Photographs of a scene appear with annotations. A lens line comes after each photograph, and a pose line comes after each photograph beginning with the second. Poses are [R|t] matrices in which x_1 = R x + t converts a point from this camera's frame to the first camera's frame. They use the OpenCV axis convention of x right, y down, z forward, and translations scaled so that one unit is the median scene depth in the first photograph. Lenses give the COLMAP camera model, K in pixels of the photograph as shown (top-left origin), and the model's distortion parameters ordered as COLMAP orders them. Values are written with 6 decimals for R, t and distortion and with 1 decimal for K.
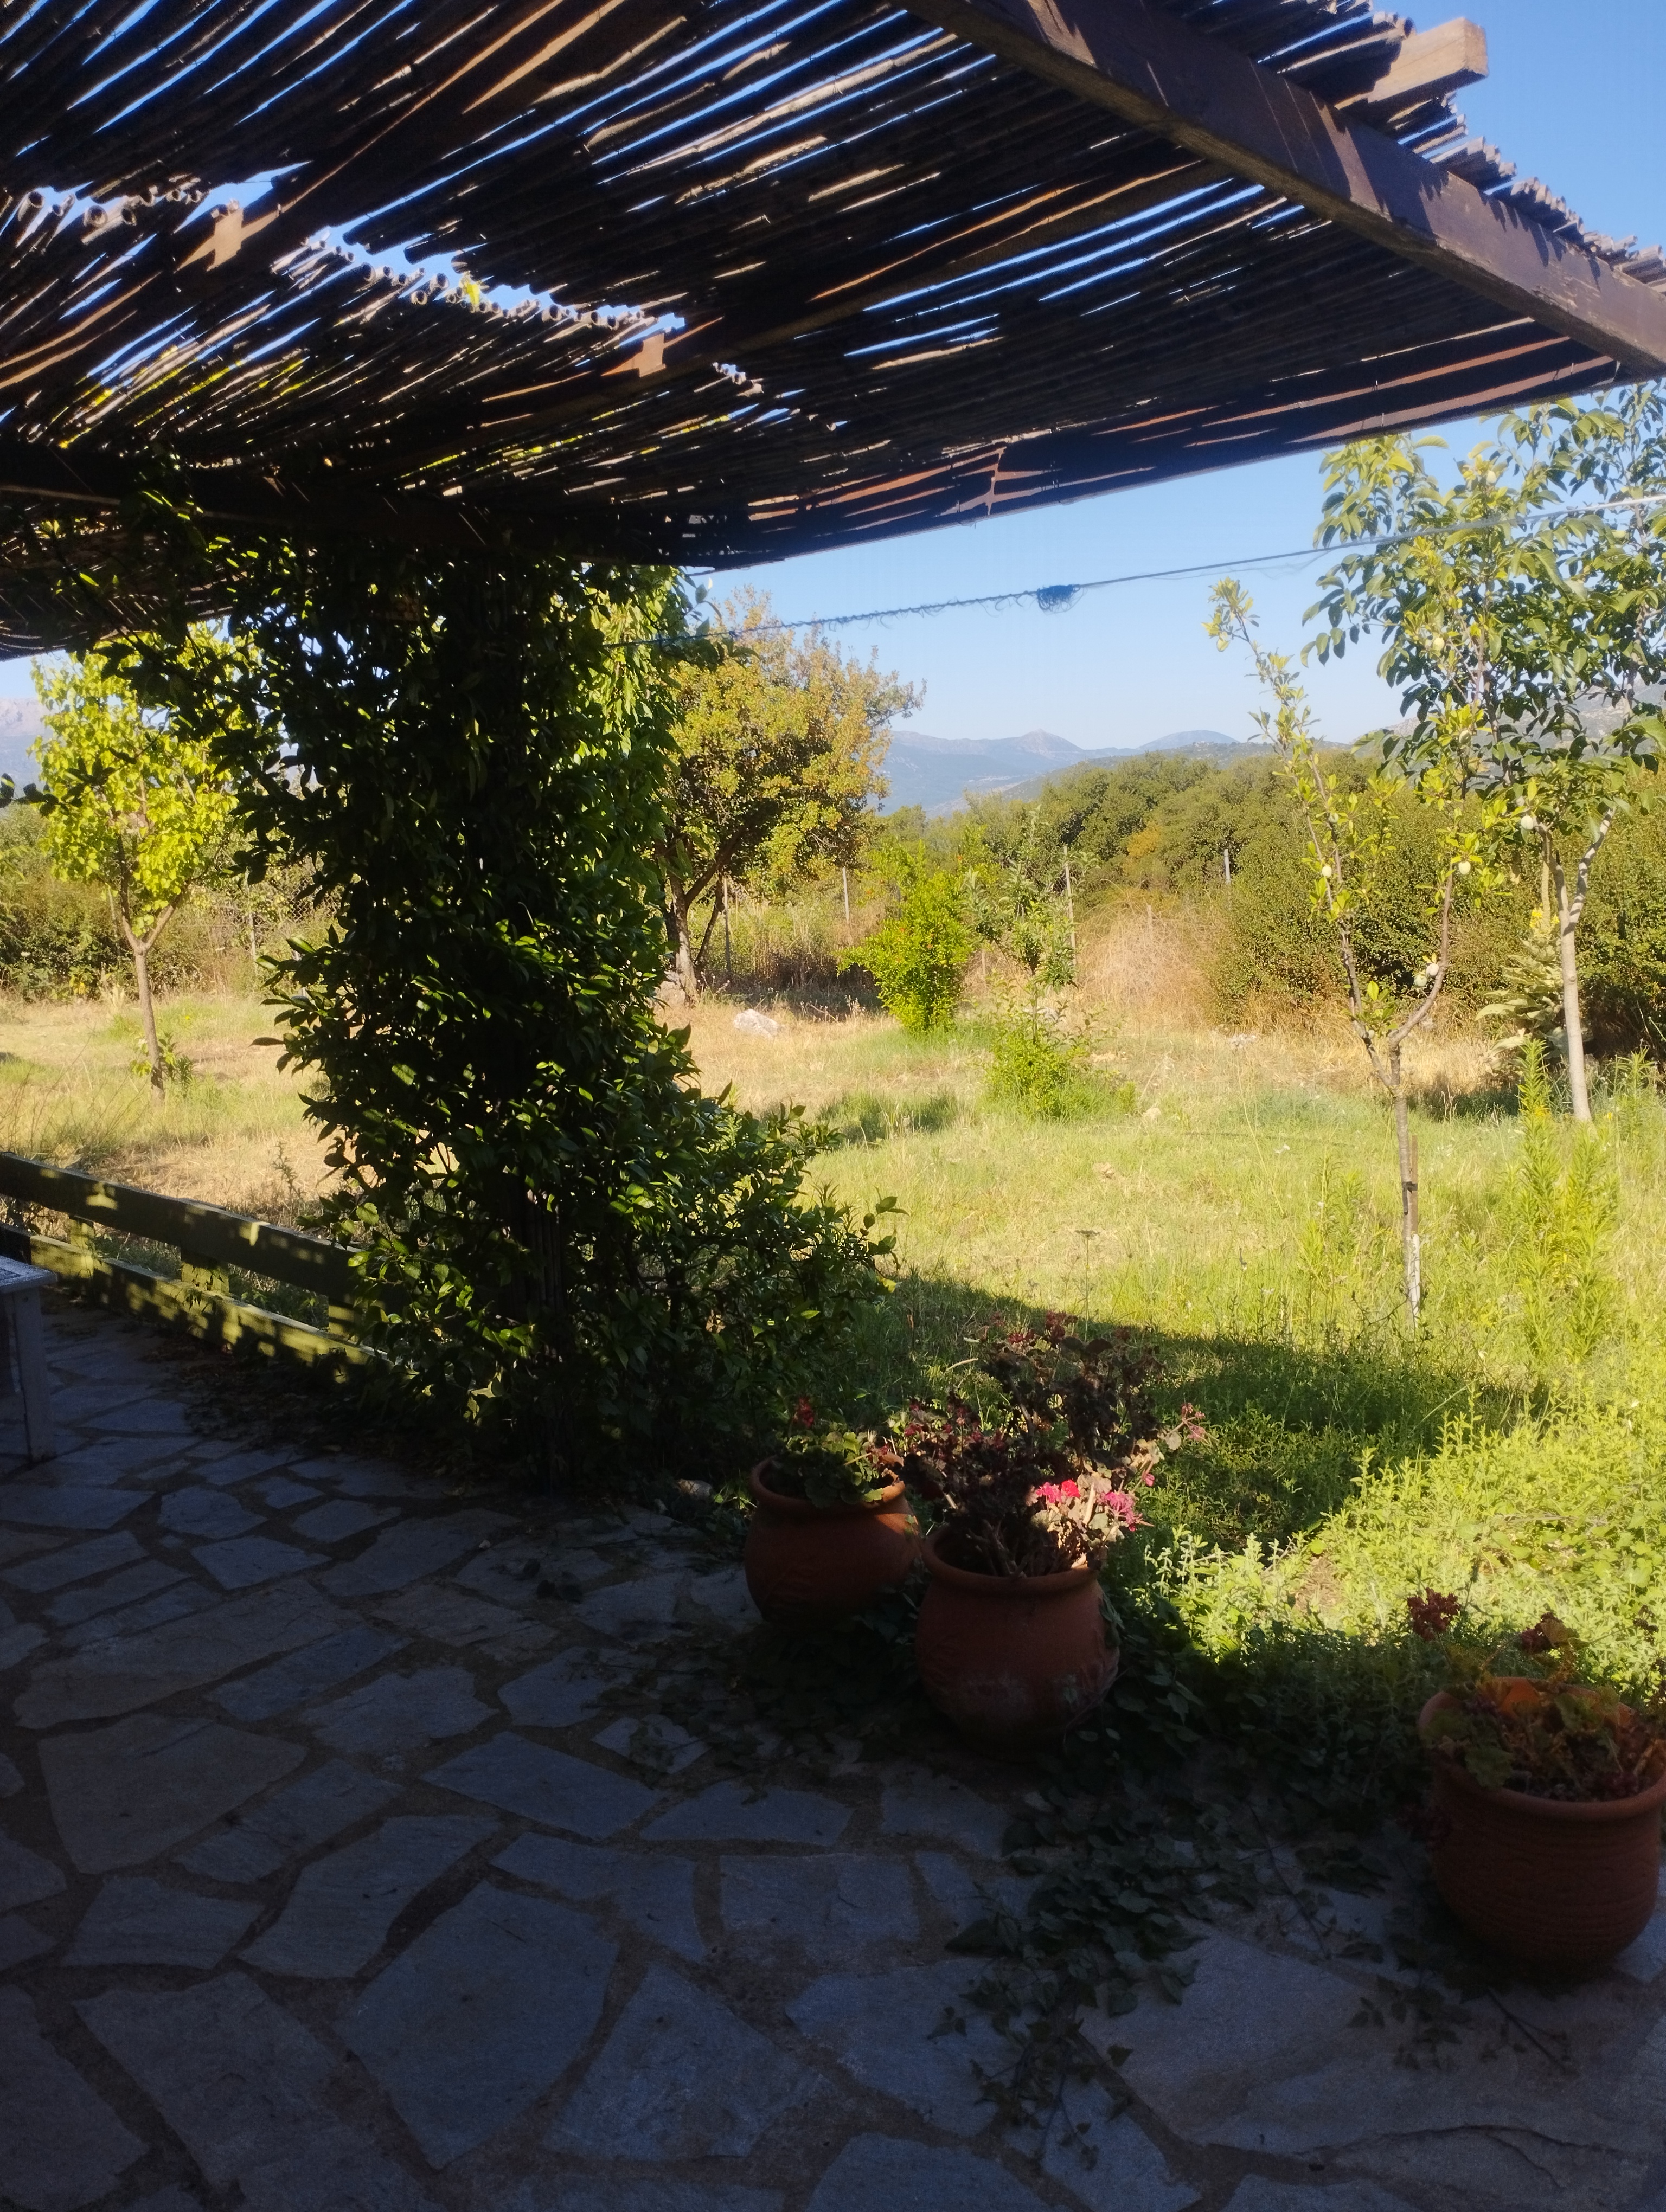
lens RADIAL K [[1841.9, 0, 833.0], [0, 1841.9, 1106.0], [0, 0, 1]] dist [0.144414, -0.104477]
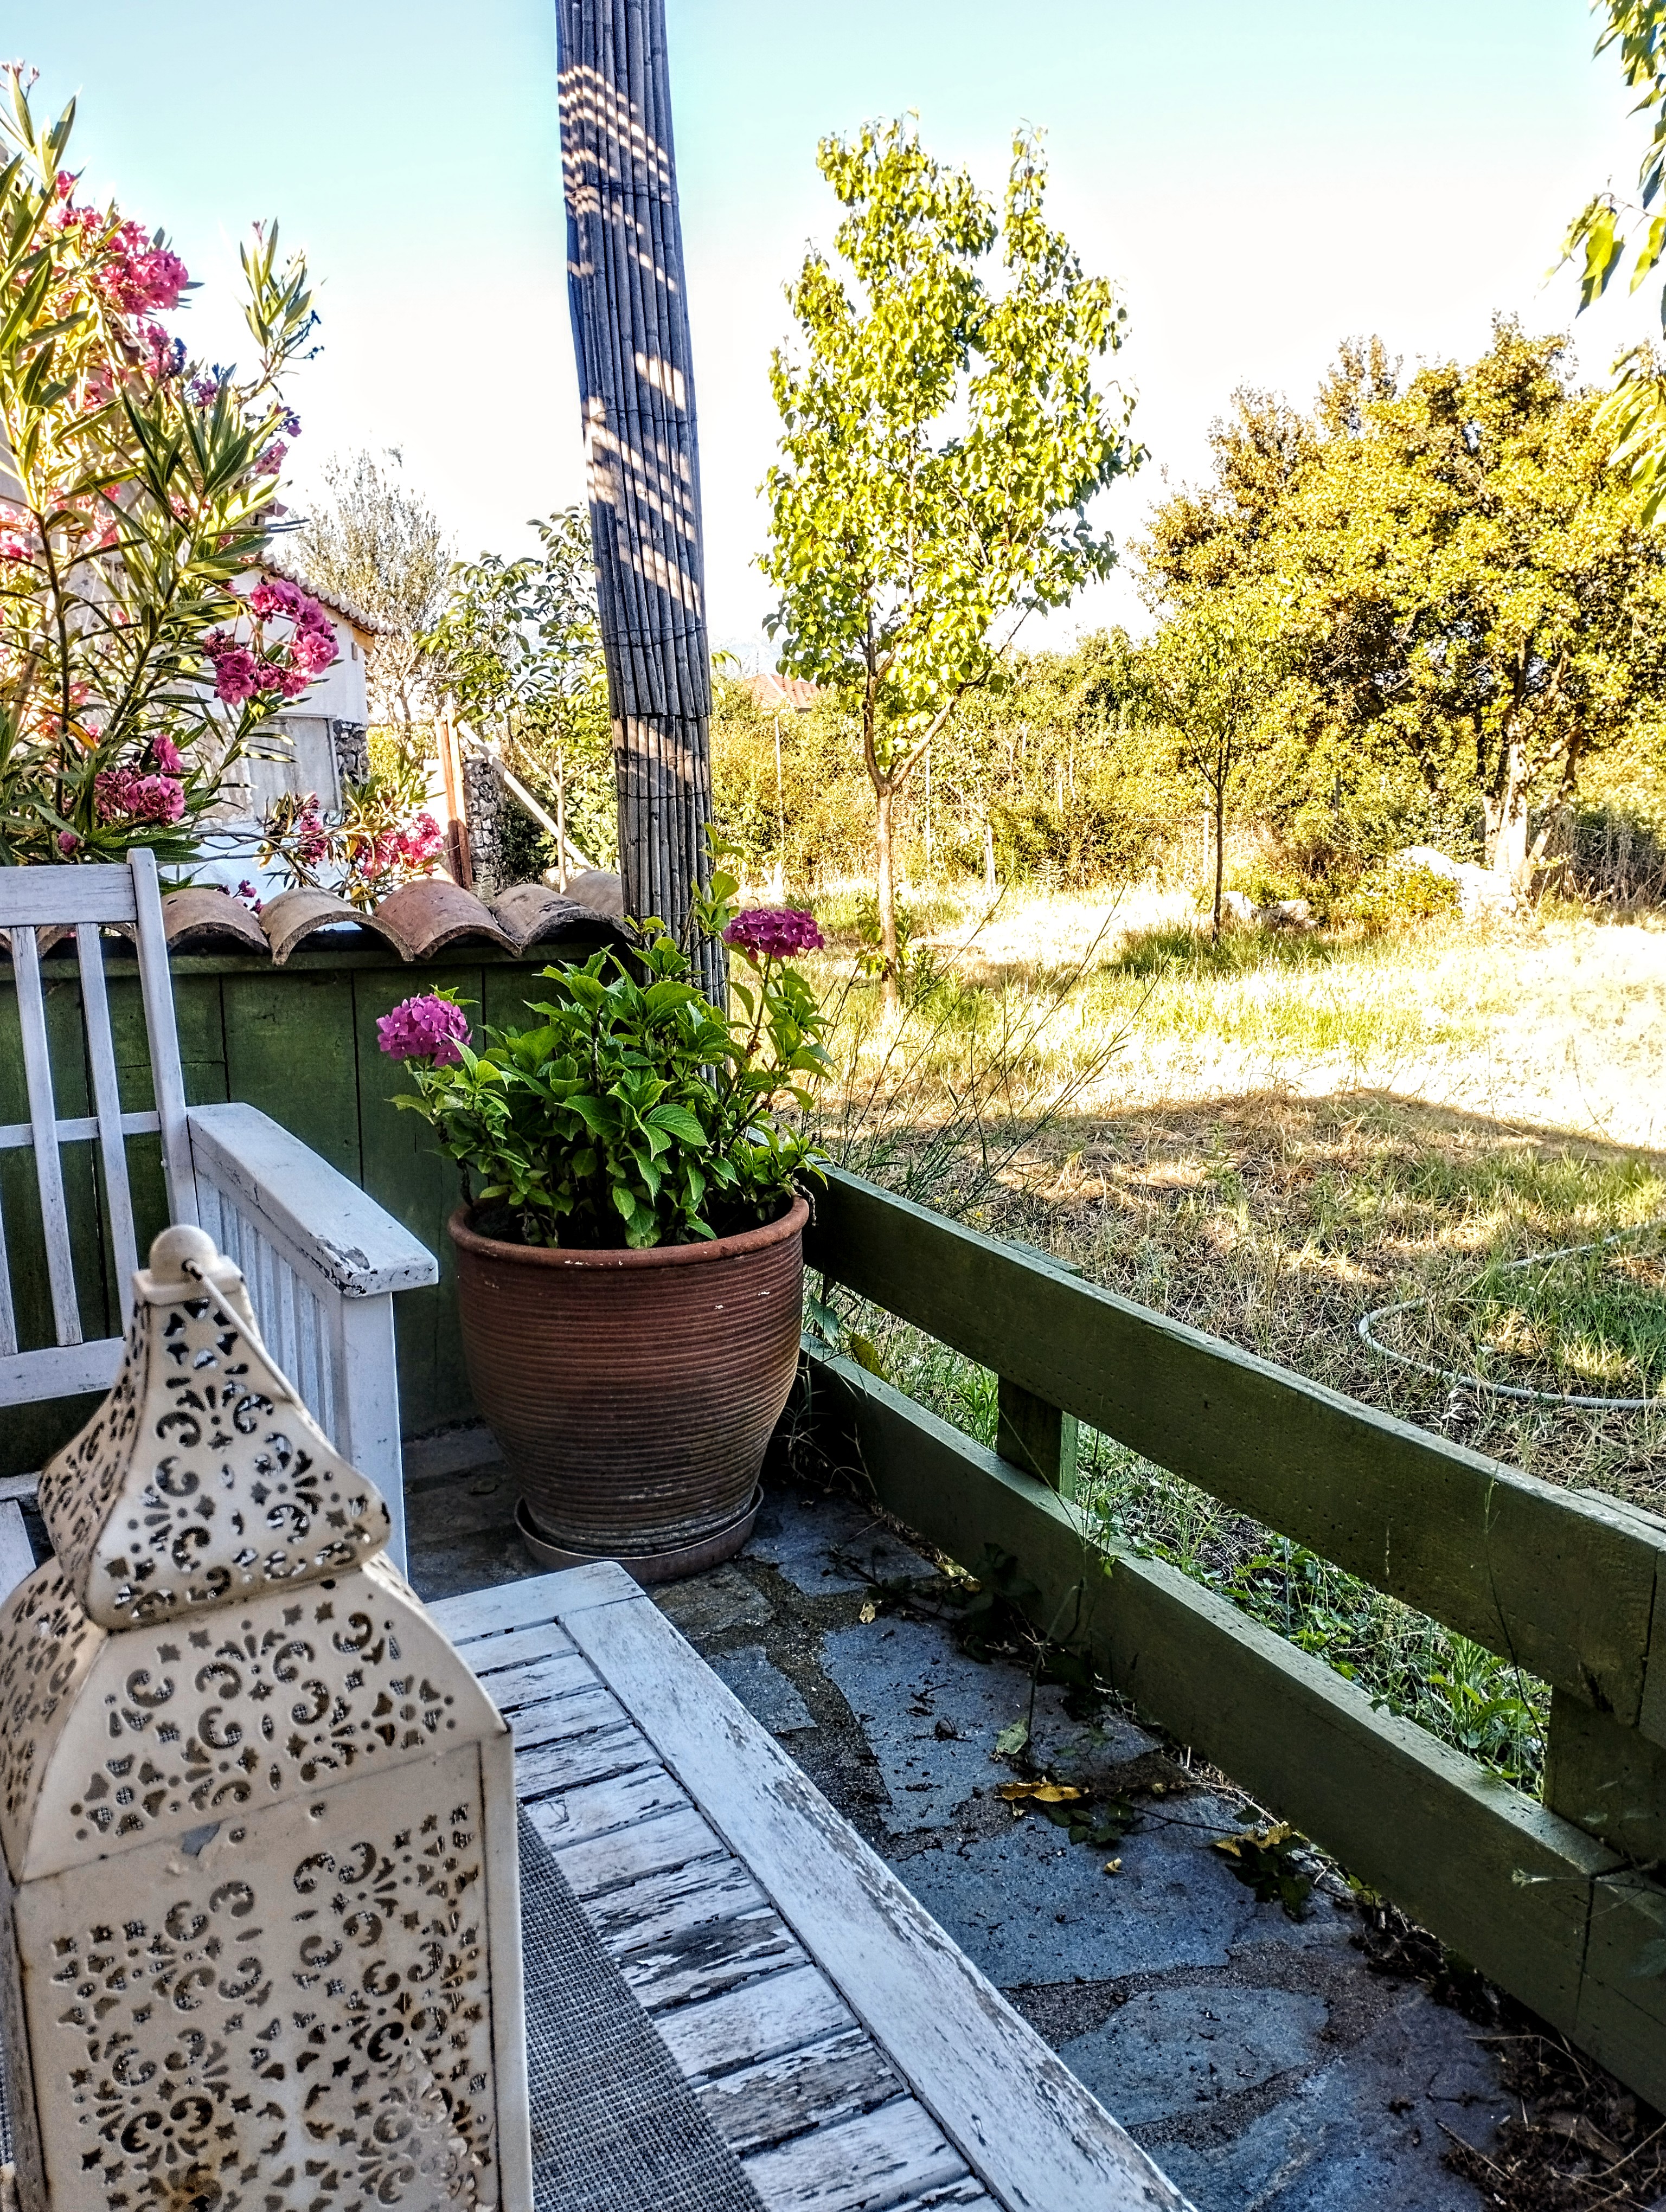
lens RADIAL K [[1841.9, 0, 833.0], [0, 1841.9, 1106.0], [0, 0, 1]] dist [0.144414, -0.104477]
pose [[0.948832, 0.088848, -0.303025, -0.176157], [-0.073205, 0.995349, 0.062620, -0.010256], [0.307179, -0.037233, 0.950923, 0.360030]]
